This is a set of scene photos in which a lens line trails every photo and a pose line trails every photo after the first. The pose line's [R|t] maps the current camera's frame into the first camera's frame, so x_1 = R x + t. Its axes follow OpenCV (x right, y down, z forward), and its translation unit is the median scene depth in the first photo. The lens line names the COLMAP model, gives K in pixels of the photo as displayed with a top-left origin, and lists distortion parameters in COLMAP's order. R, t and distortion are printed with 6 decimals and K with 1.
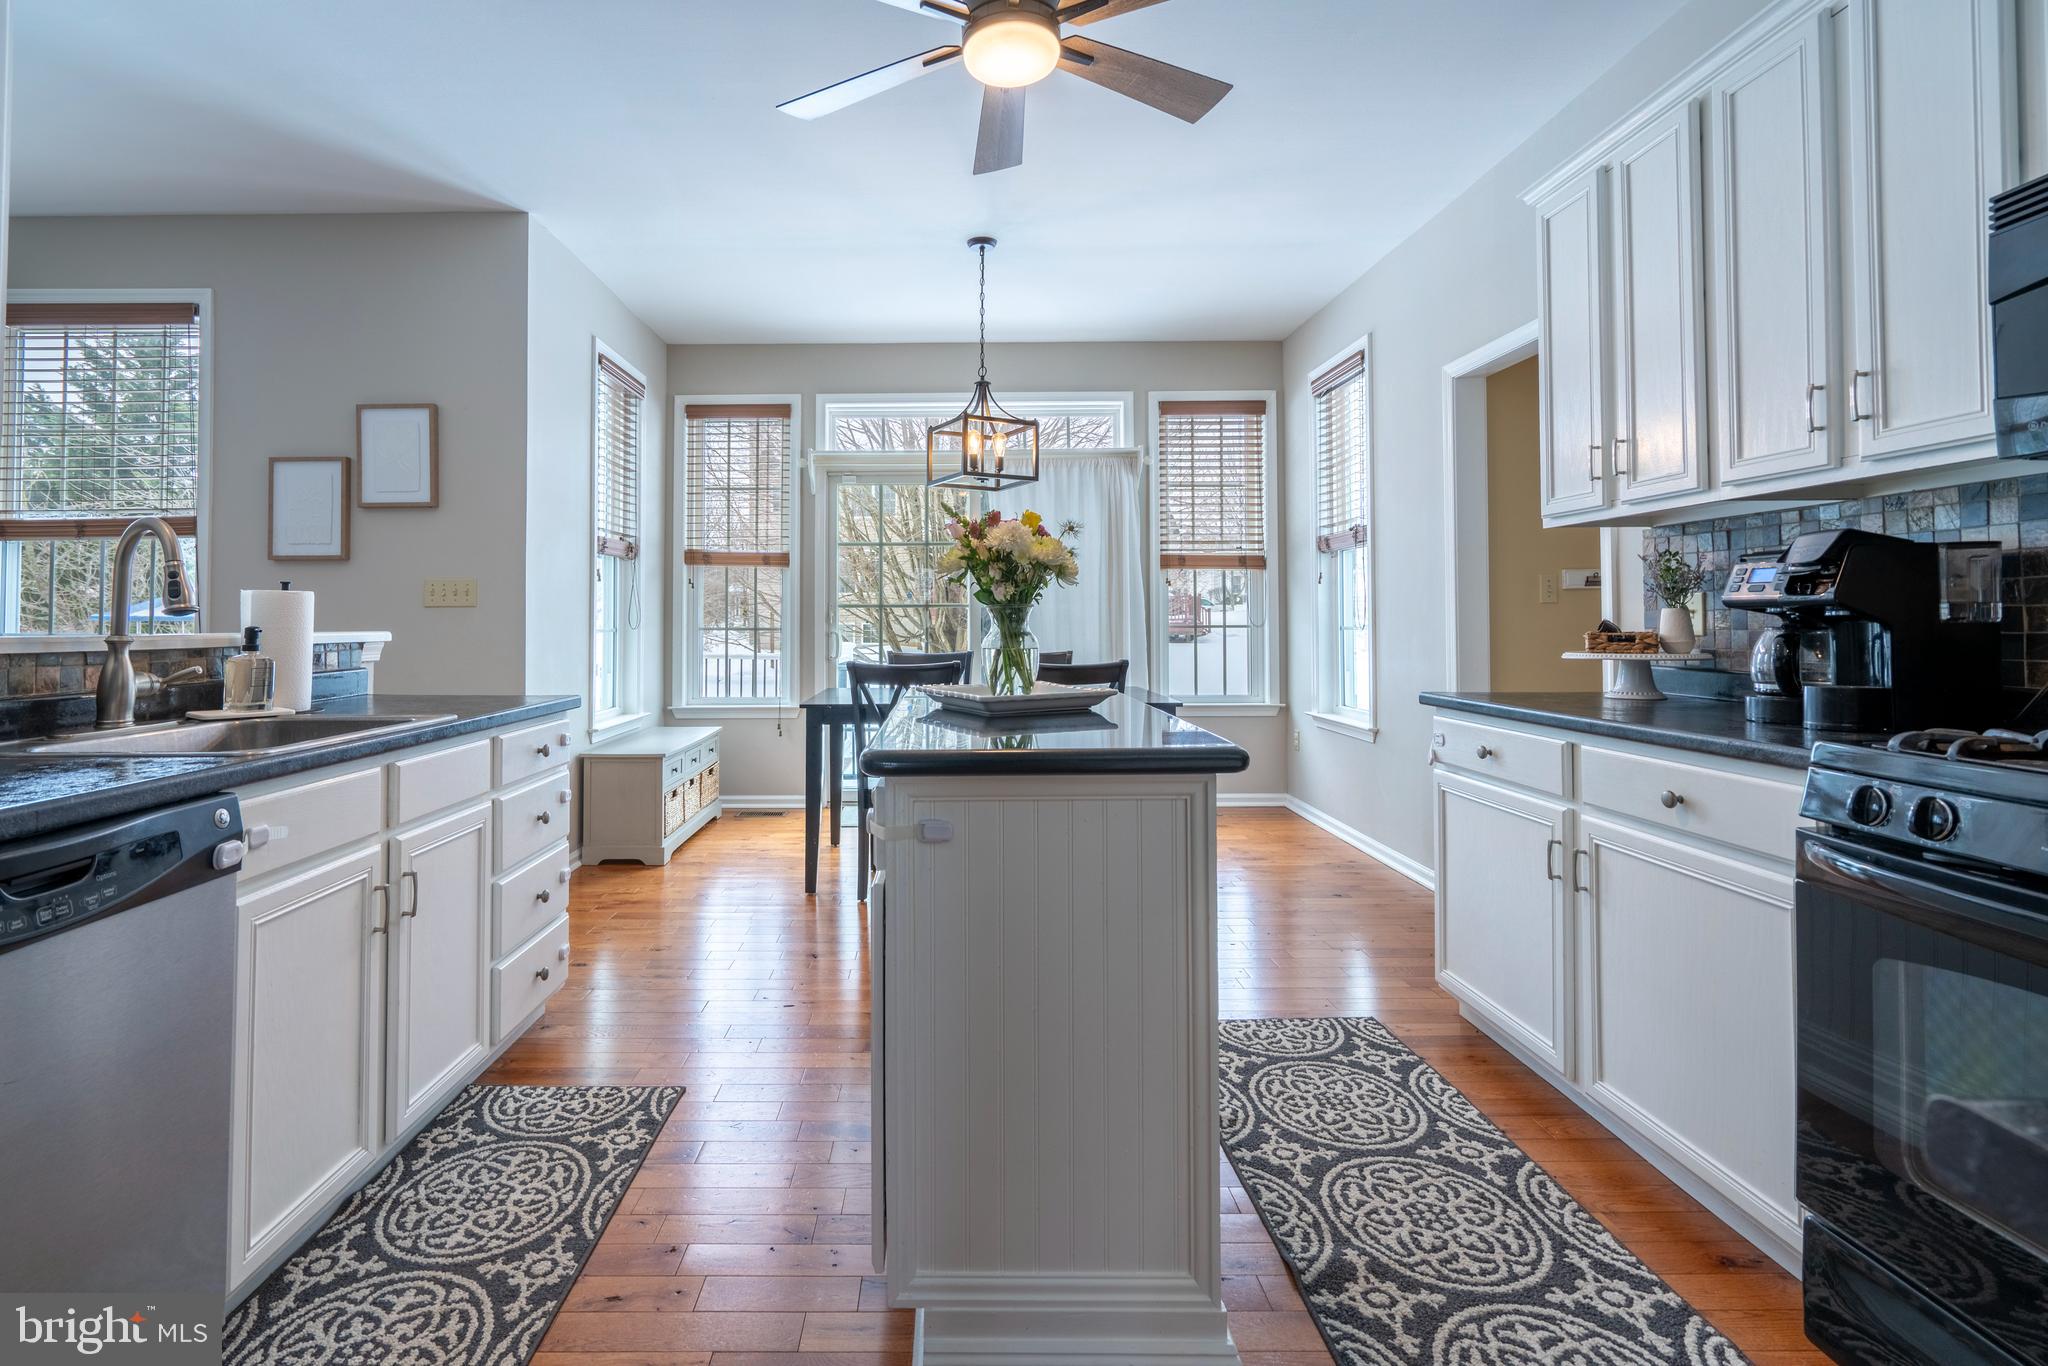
lens RADIAL K [[968.1, 0, 935.0], [0, 968.1, 600.7], [0, 0, 1]] dist [-0.000074, 0.005097]
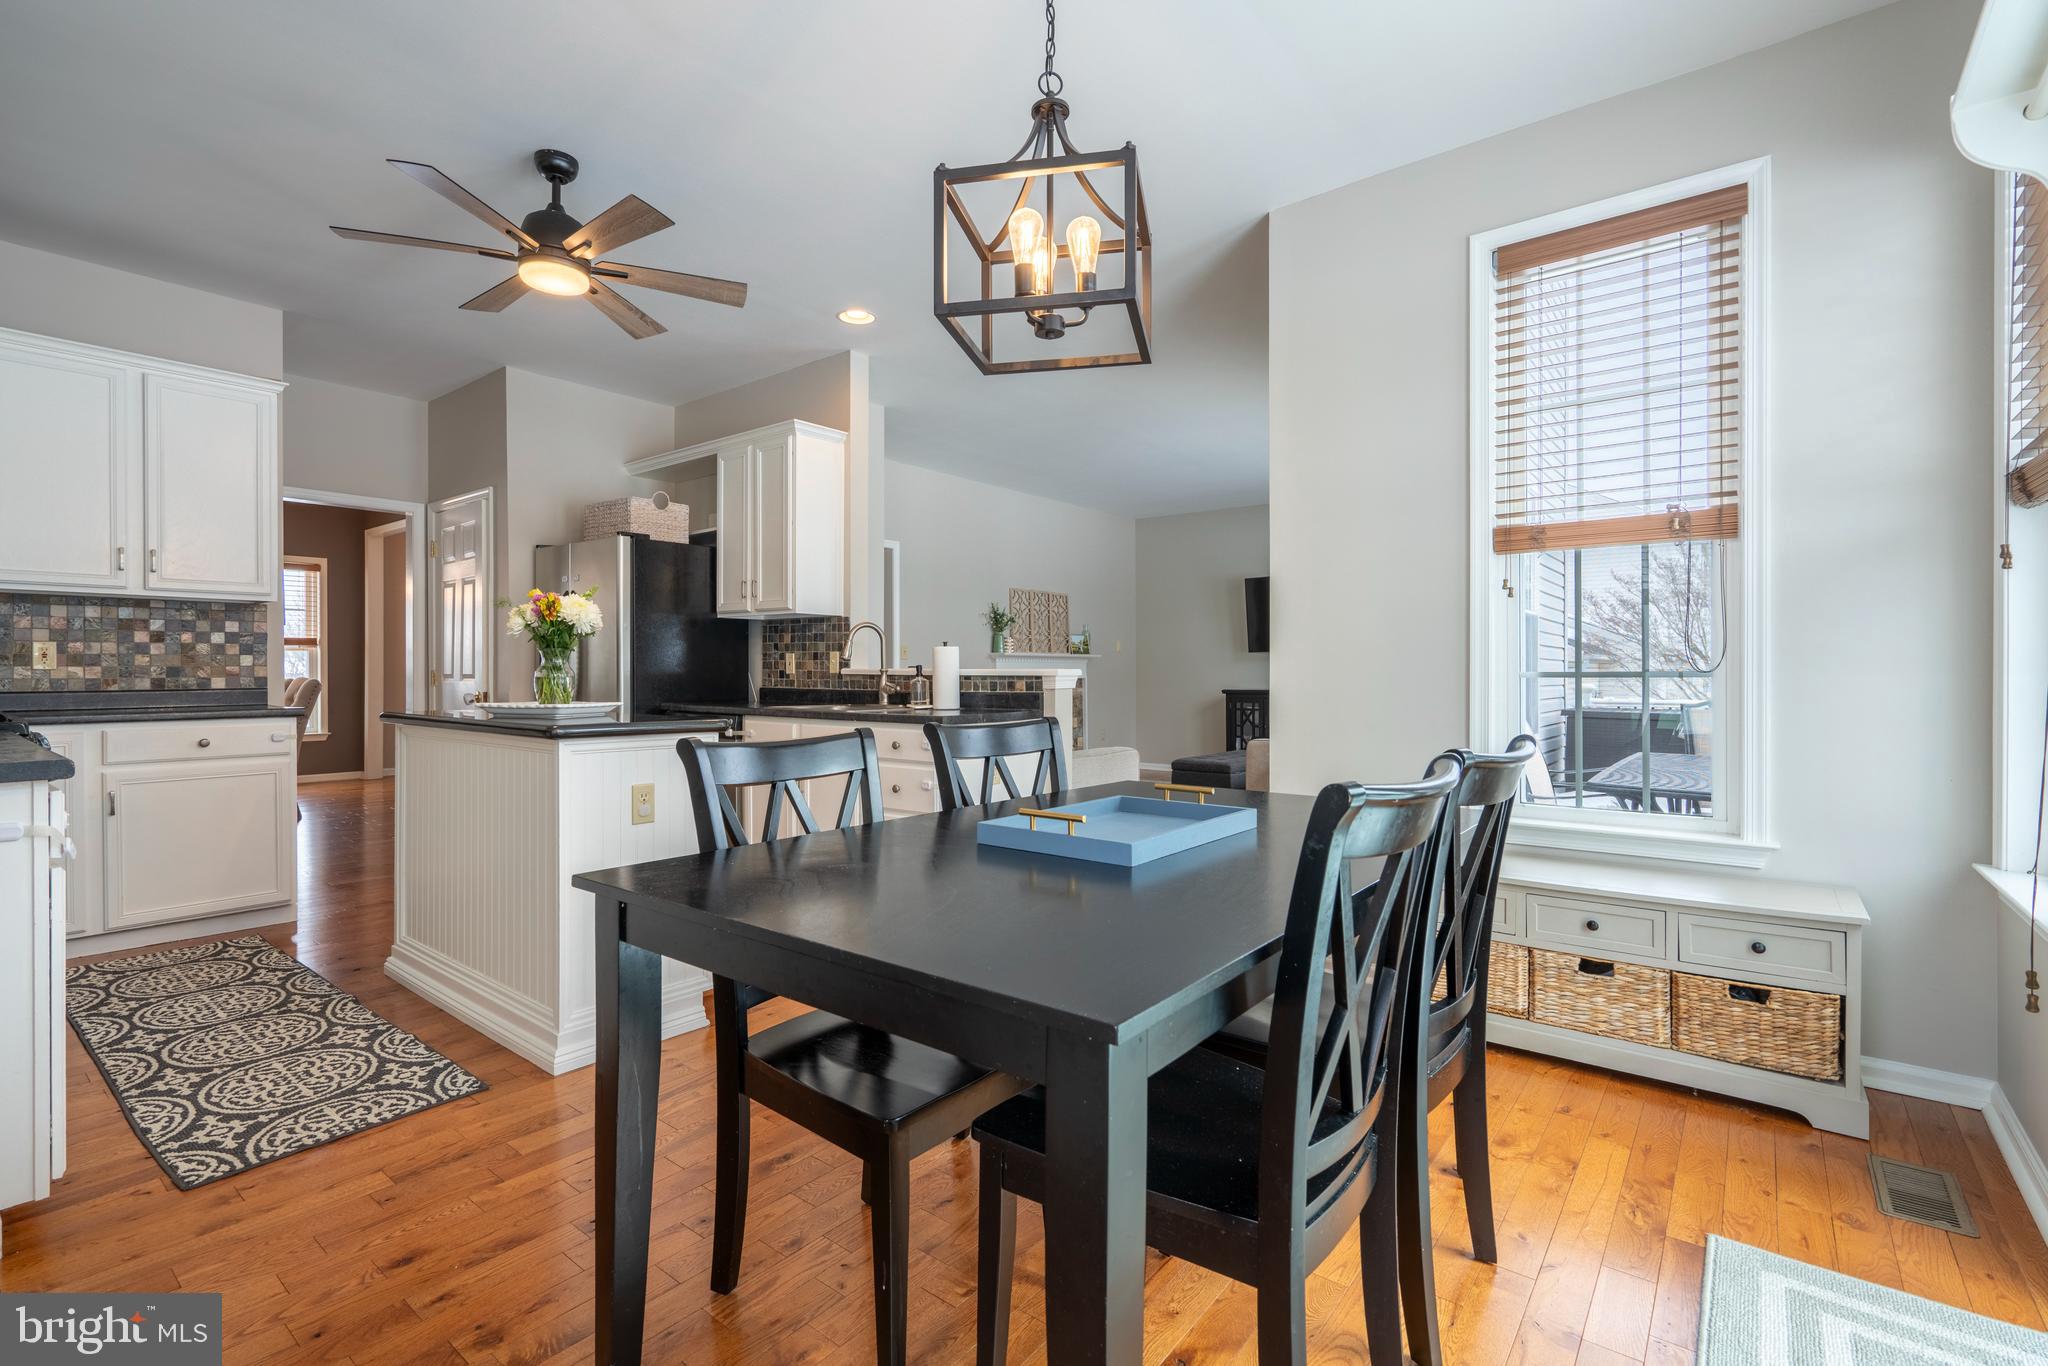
lens RADIAL K [[913.8, 0, 1003.4], [0, 913.8, 674.6], [0, 0, 1]] dist [0.002272, 0.000340]
pose [[-0.622056, 0.006503, -0.782946, 0.849400], [0.017540, 0.999830, -0.005631, 0.075147], [0.782777, -0.017235, -0.622064, 2.704346]]
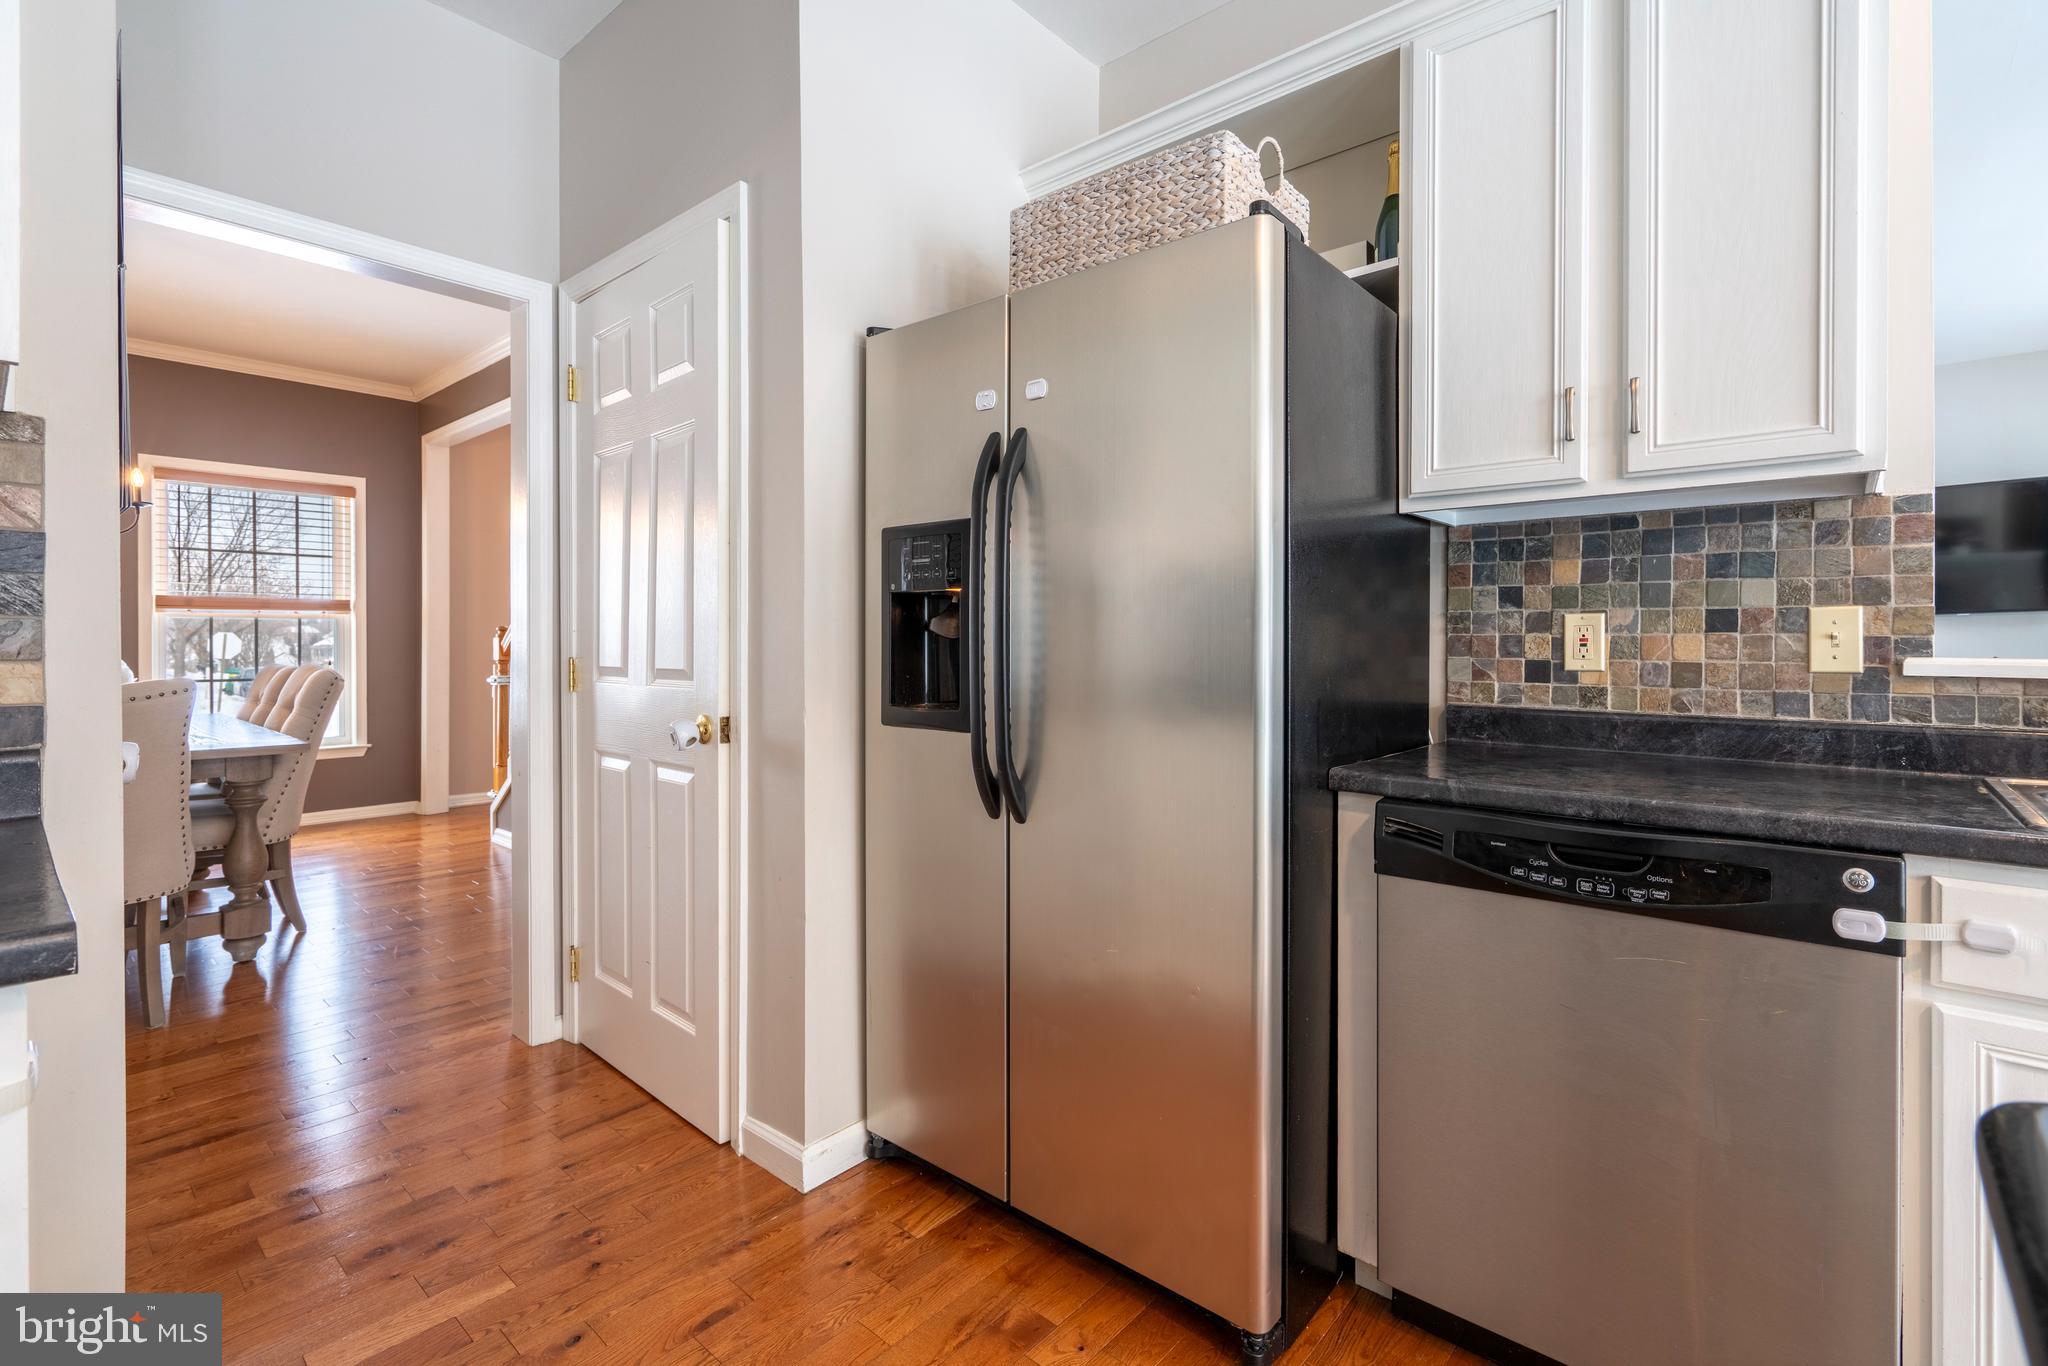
lens RADIAL K [[921.0, 0, 1038.2], [0, 921.0, 647.2], [0, 0, 1]] dist [0.001491, 0.000172]
pose [[-0.638149, 0.009527, -0.769854, 0.260133], [0.019586, 0.999801, -0.003863, 0.015244], [0.769664, -0.017544, -0.638208, 0.735799]]
